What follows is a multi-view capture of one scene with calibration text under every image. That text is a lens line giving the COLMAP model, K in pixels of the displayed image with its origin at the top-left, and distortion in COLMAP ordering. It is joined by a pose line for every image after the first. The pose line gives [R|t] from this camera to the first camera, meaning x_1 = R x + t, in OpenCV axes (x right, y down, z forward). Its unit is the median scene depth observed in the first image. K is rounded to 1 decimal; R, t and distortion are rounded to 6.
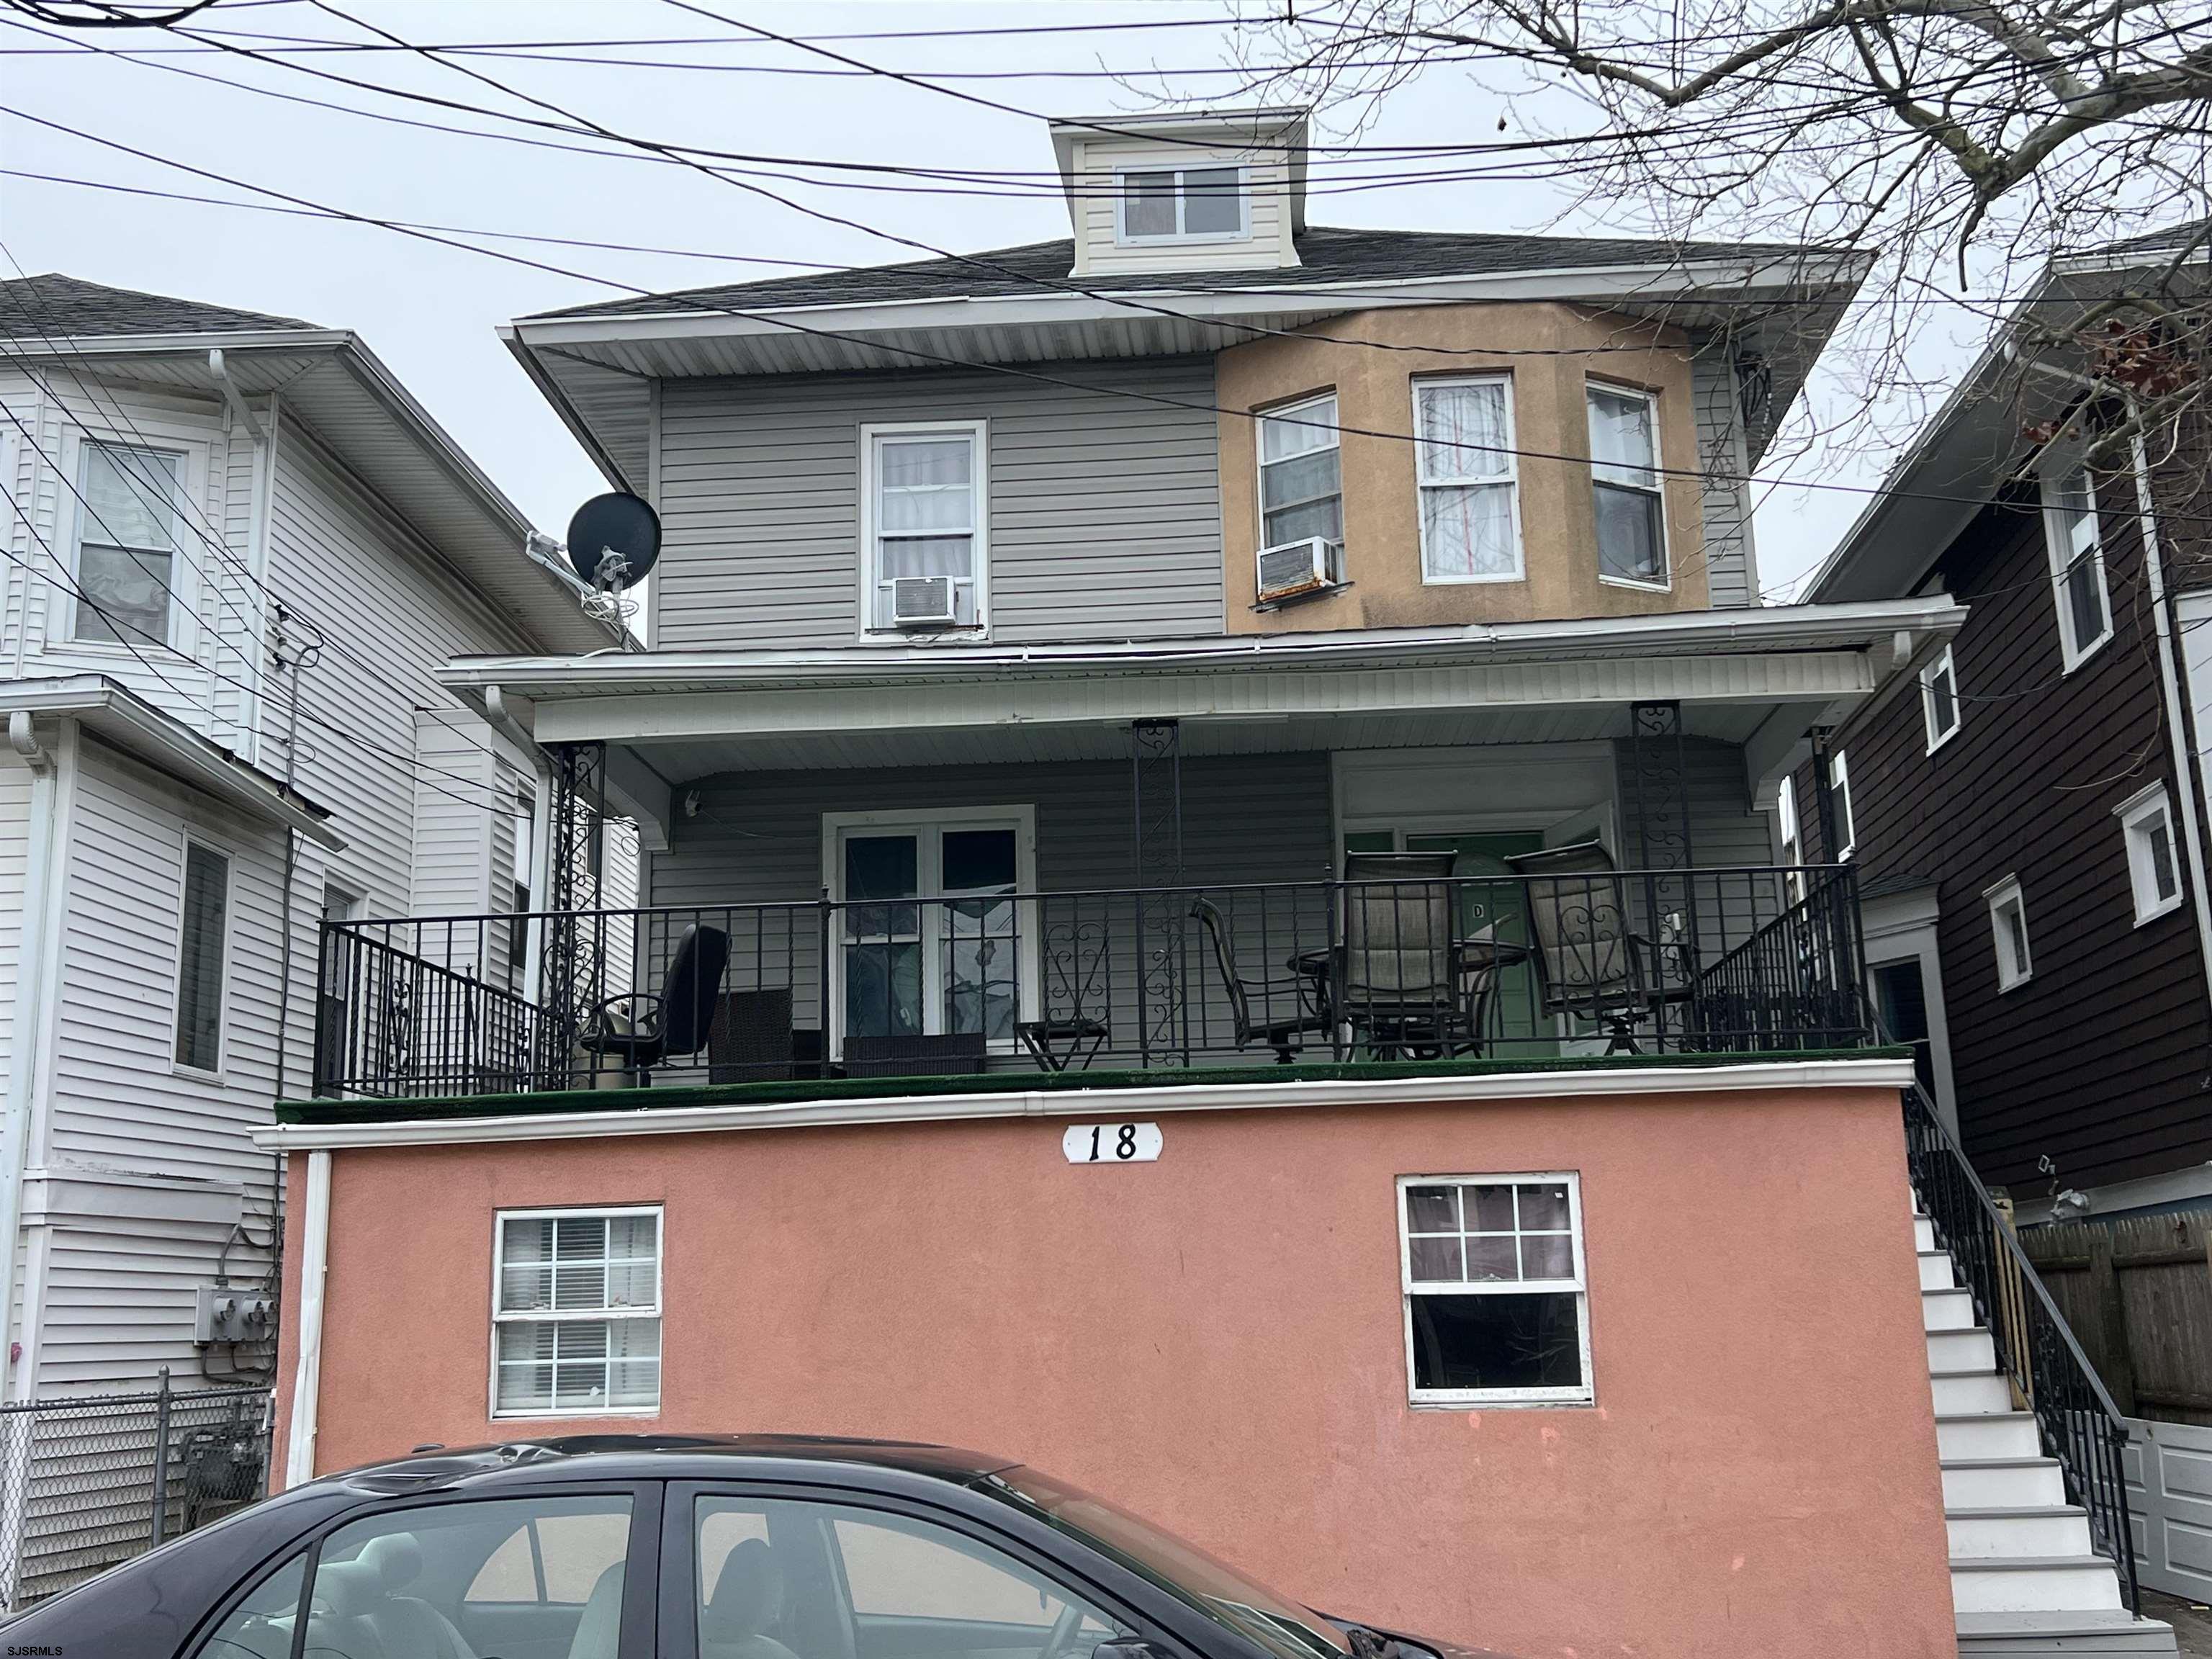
lens RADIAL K [[2244.7, 0, 1106.0], [0, 2244.7, 829.5], [0, 0, 1]] dist [0.117566, -0.242969]
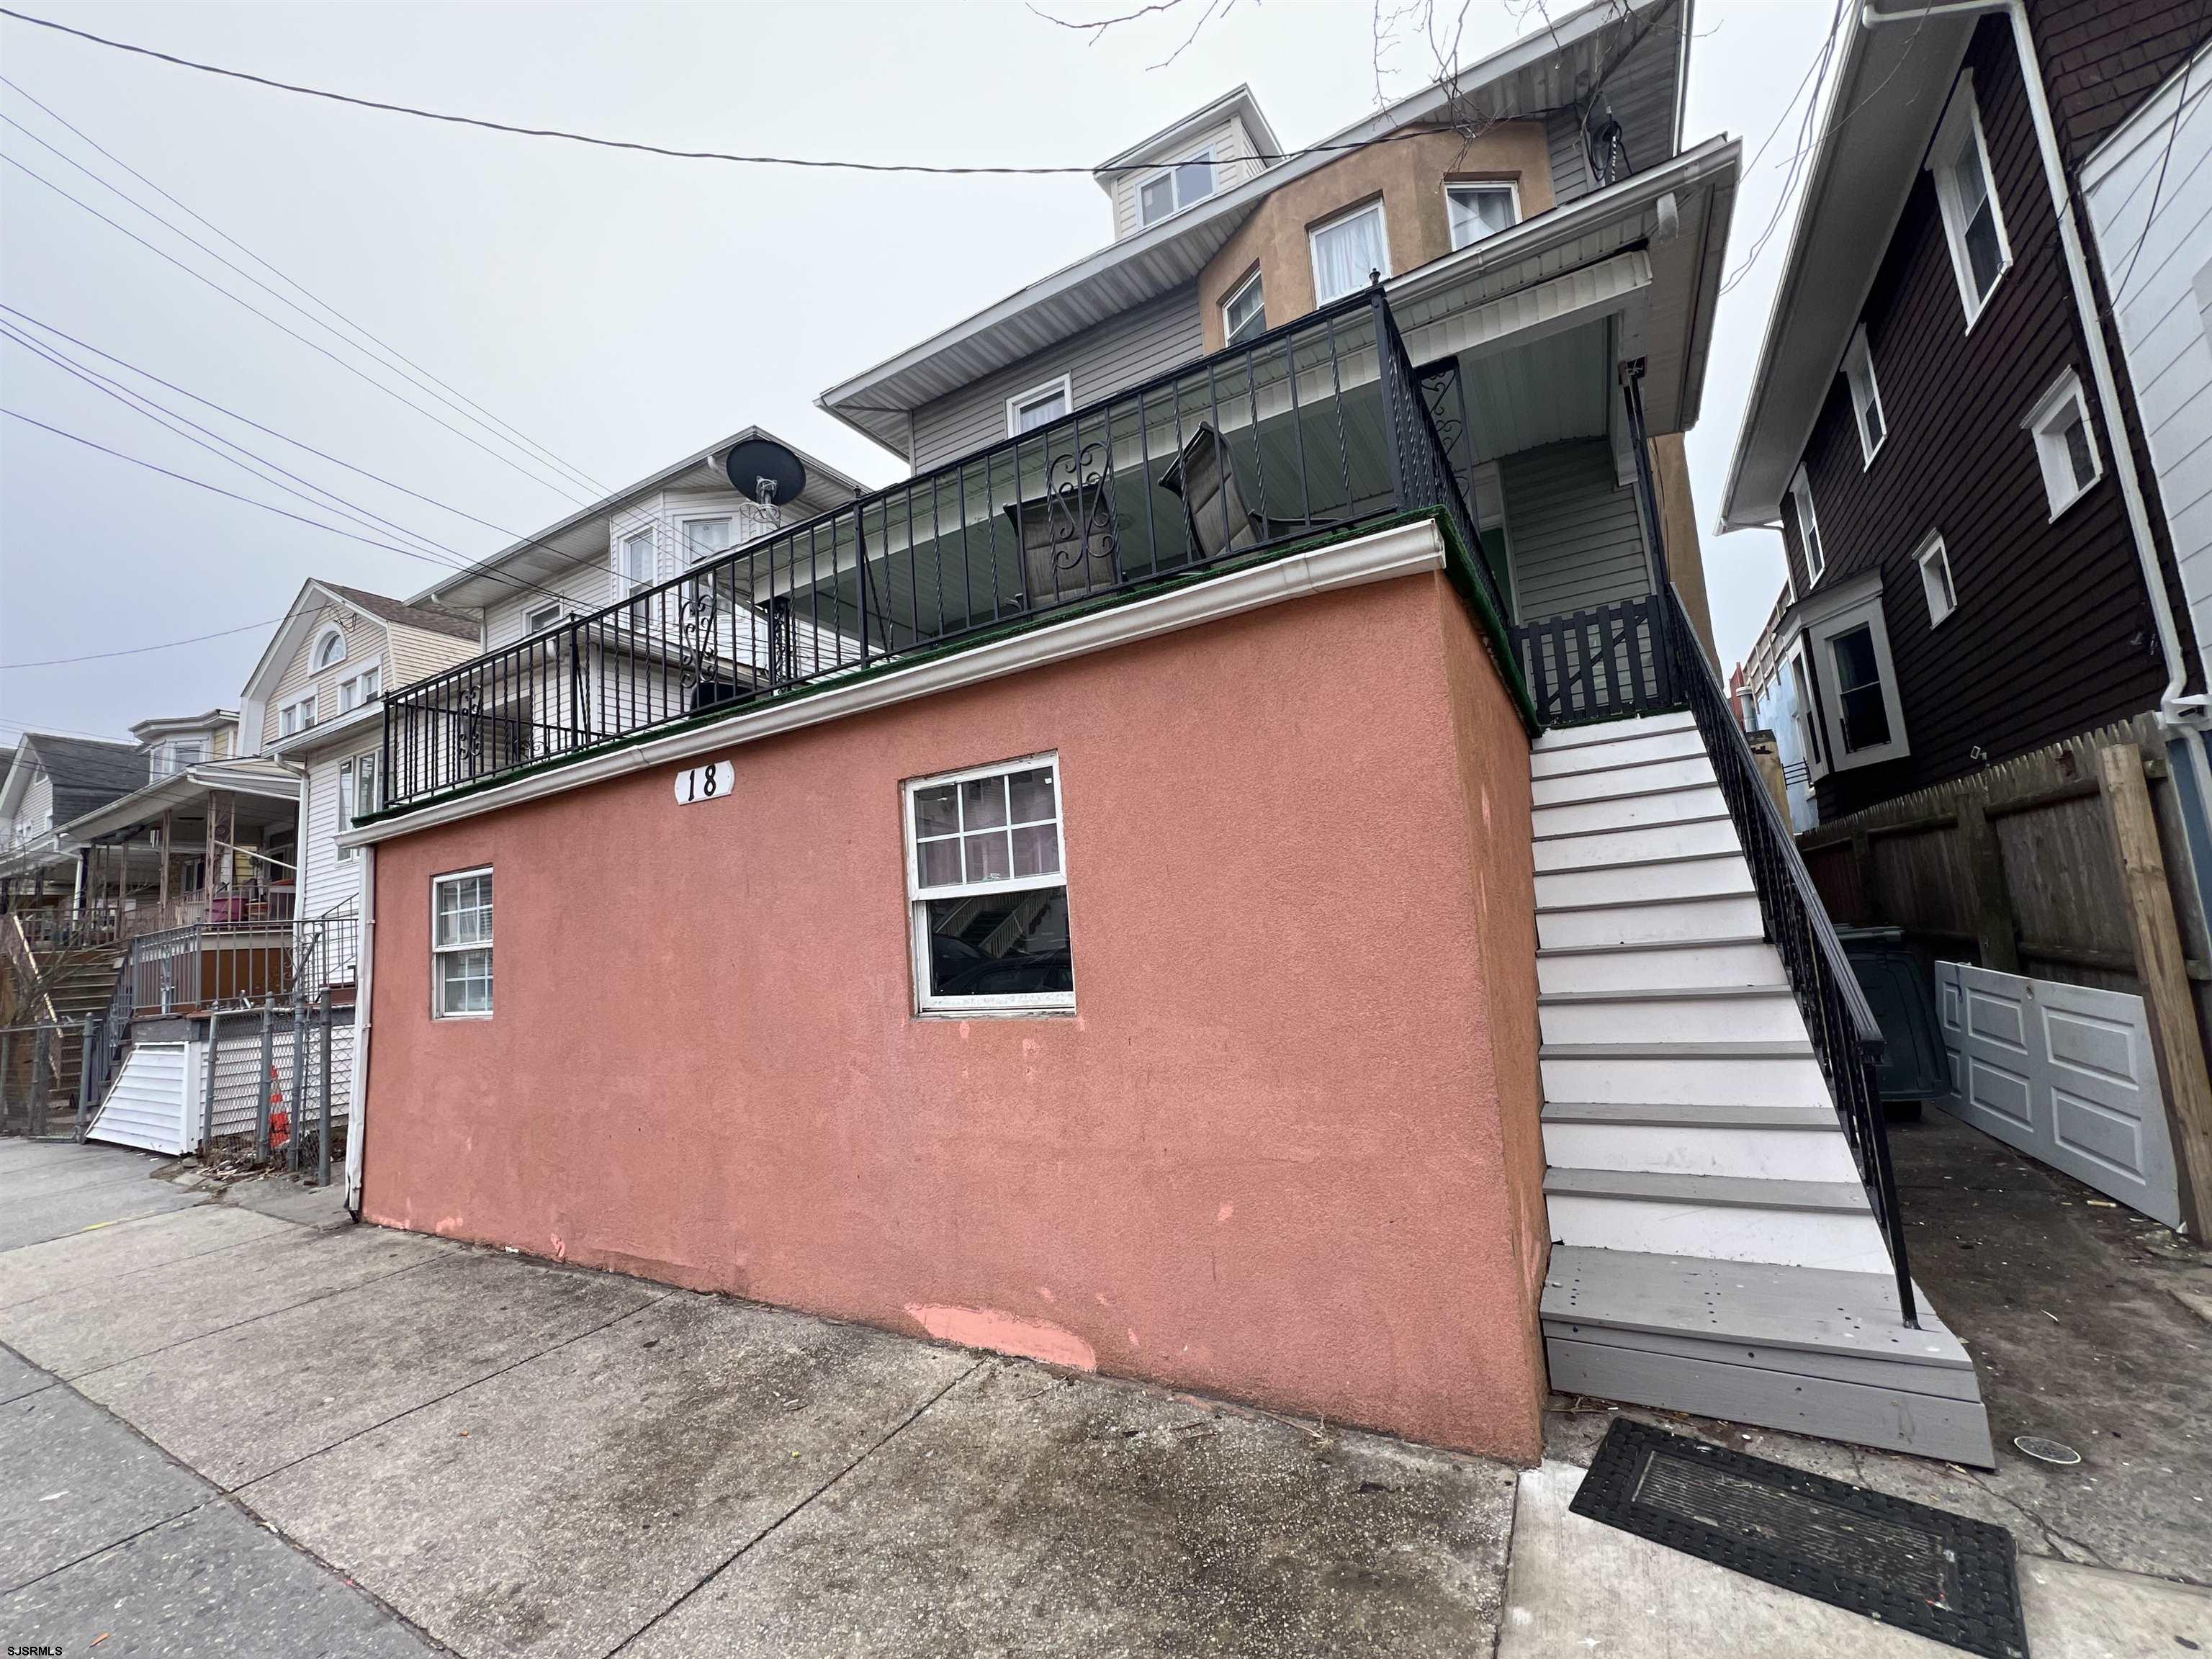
lens RADIAL K [[877.7, 0, 1106.0], [0, 877.7, 829.5], [0, 0, 1]] dist [-0.000501, -0.000005]
pose [[0.896978, -0.090404, -0.432733, 0.363579], [0.141551, 0.986065, 0.087407, 0.152512], [0.418801, -0.139656, 0.897275, 0.693180]]
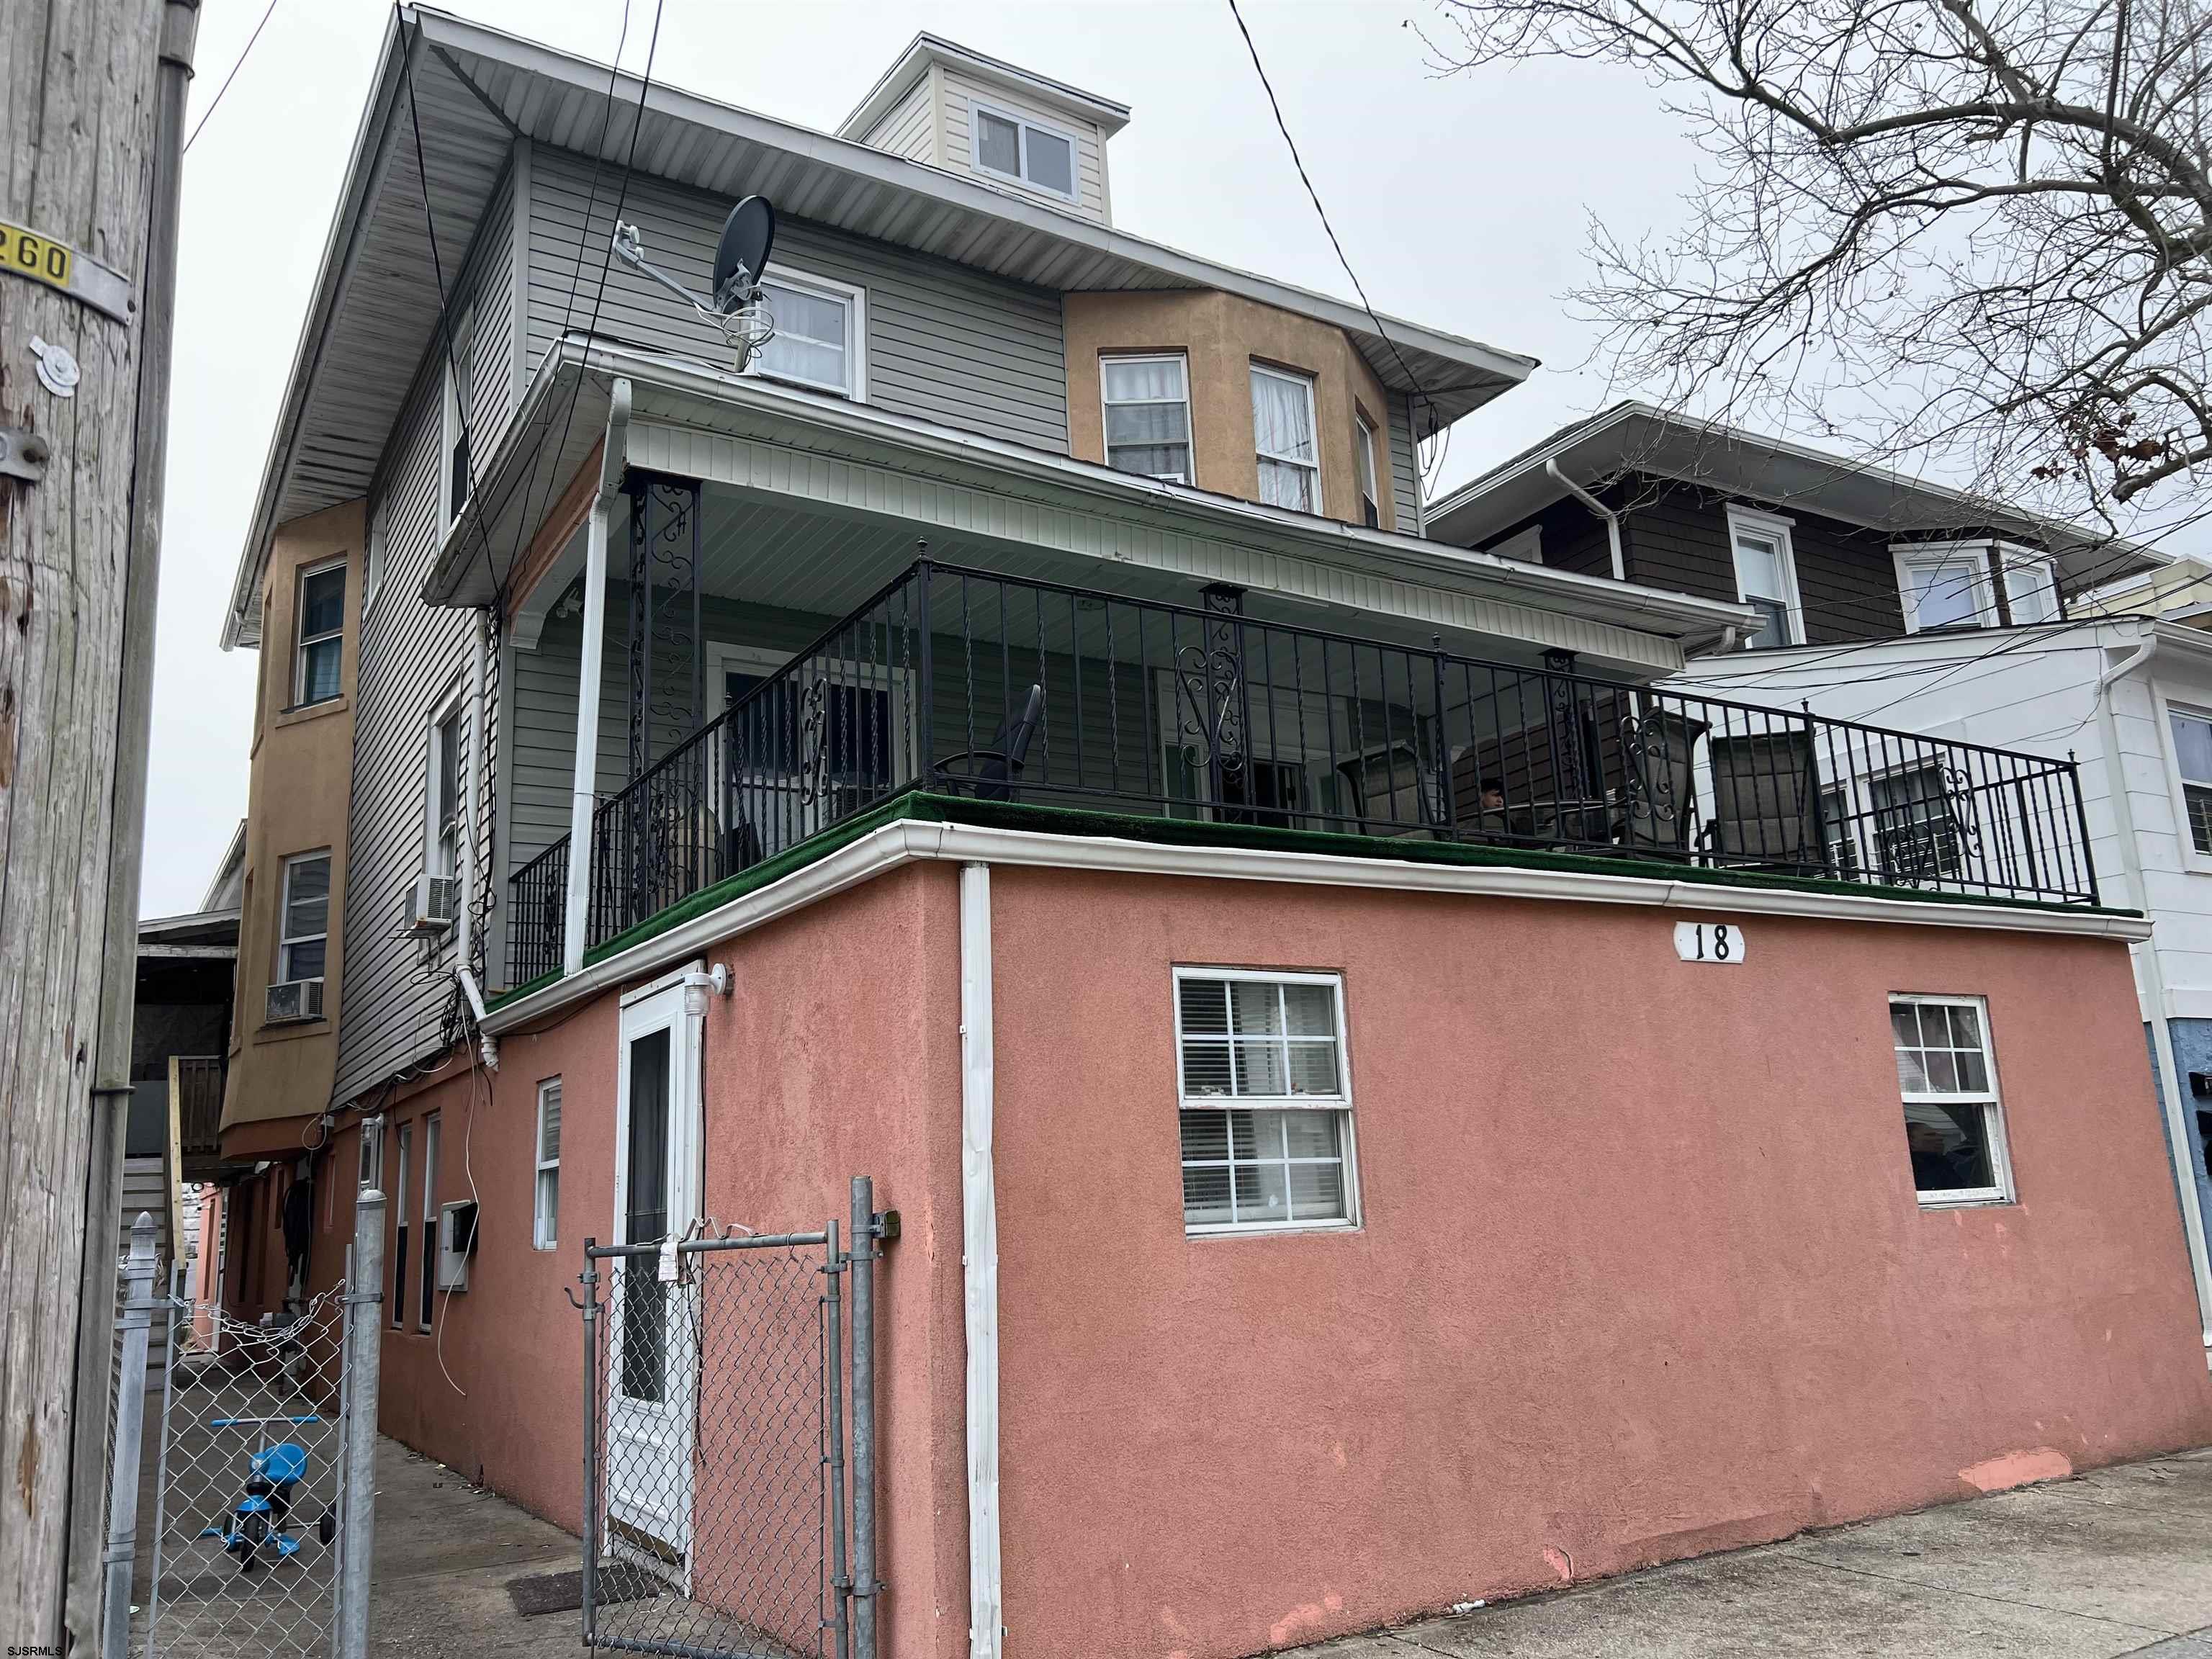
lens RADIAL K [[1659.2, 0, 1106.0], [0, 1659.2, 829.5], [0, 0, 1]] dist [0.050196, -0.044141]
pose [[0.814688, 0.116339, 0.568110, -0.620474], [-0.098167, 0.993198, -0.062616, 0.161827], [-0.571531, -0.004757, 0.820567, 0.559967]]
